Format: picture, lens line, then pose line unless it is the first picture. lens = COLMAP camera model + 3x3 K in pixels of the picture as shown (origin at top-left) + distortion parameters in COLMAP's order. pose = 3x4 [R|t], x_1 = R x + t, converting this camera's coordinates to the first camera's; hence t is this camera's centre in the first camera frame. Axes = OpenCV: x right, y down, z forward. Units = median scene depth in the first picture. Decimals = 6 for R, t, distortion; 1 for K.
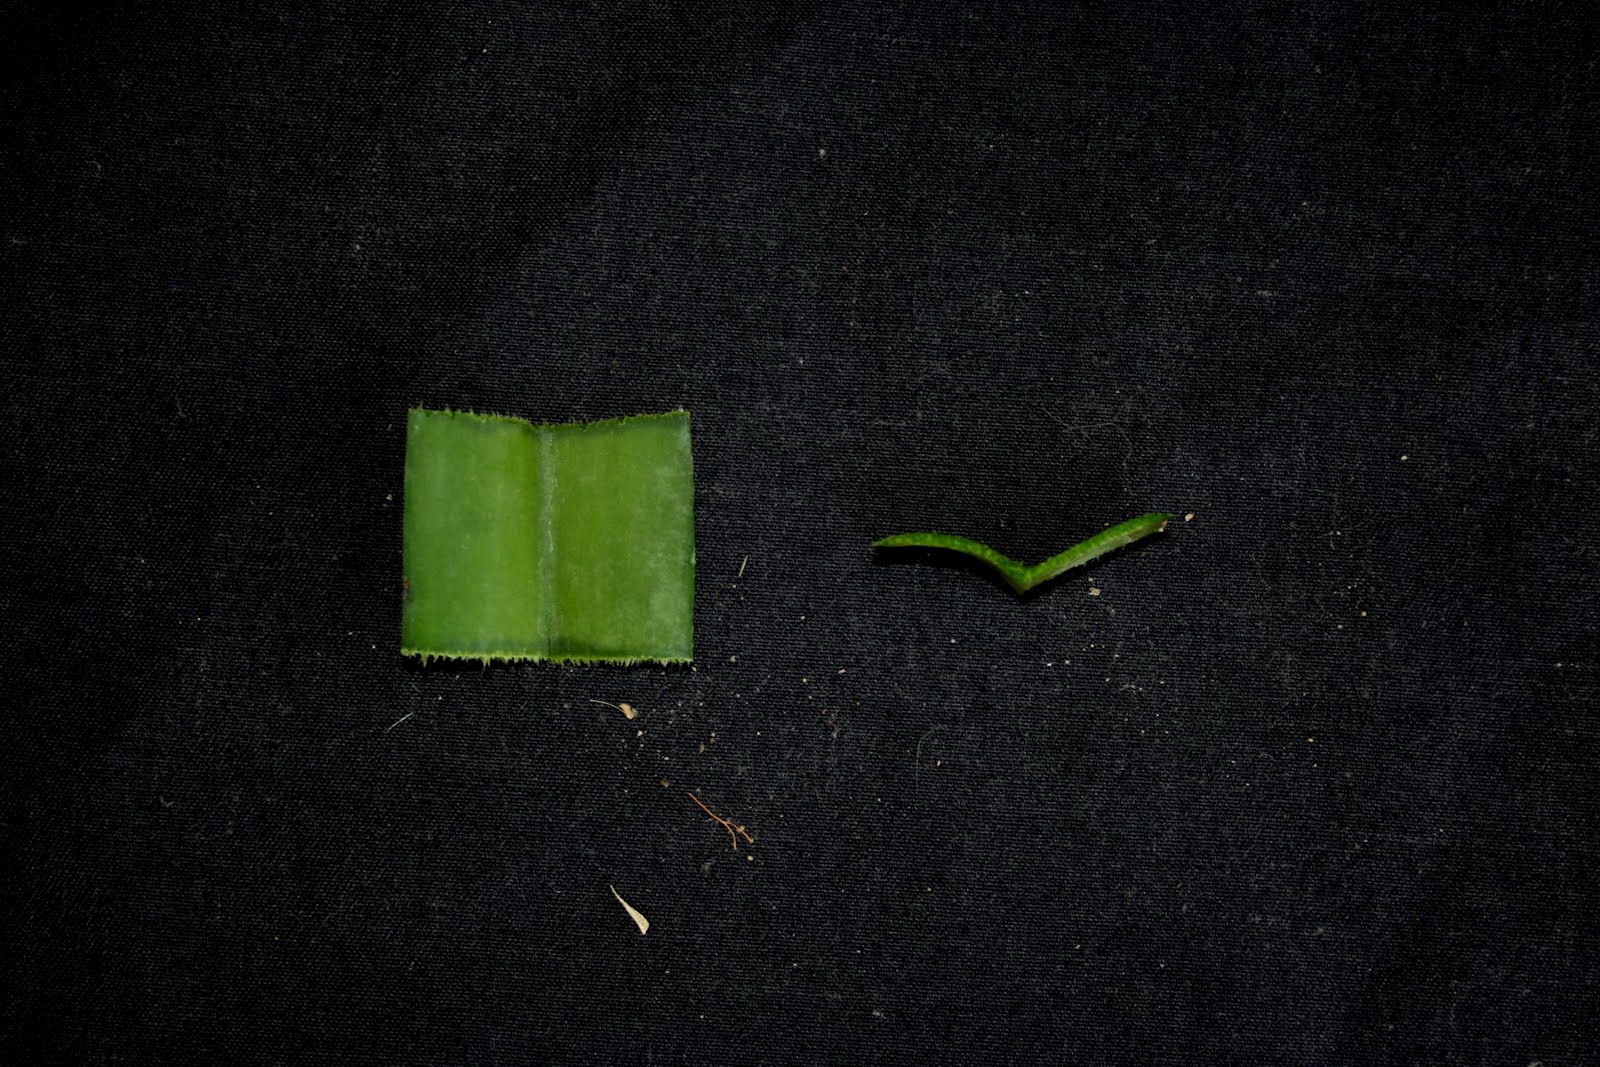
lens RADIAL K [[3462.3, 0, 800.0], [0, 3462.3, 533.5], [0, 0, 1]] dist [0.280909, -0.193236]
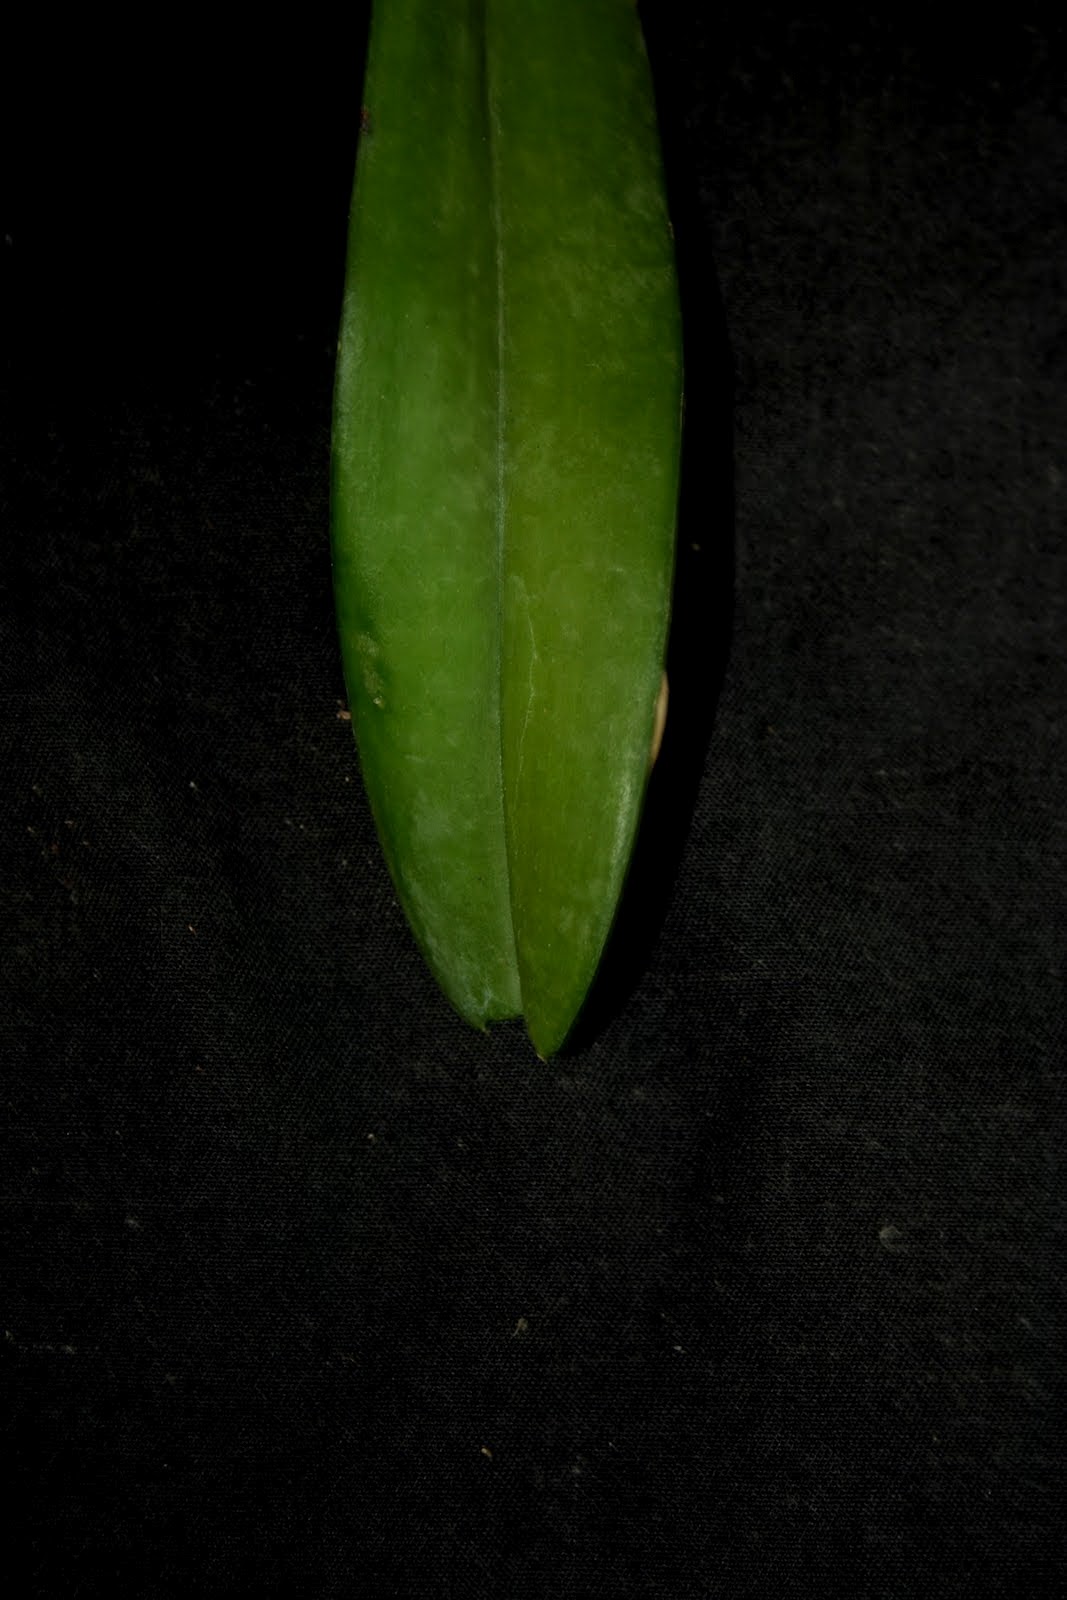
lens RADIAL K [[3462.3, 0, 533.5], [0, 3462.3, 800.0], [0, 0, 1]] dist [0.280909, -0.193236]
pose [[0.987863, -0.072032, 0.137618, 0.008361], [0.066307, 0.996750, 0.045749, -0.001533], [-0.140466, -0.036069, 0.989428, 0.145752]]
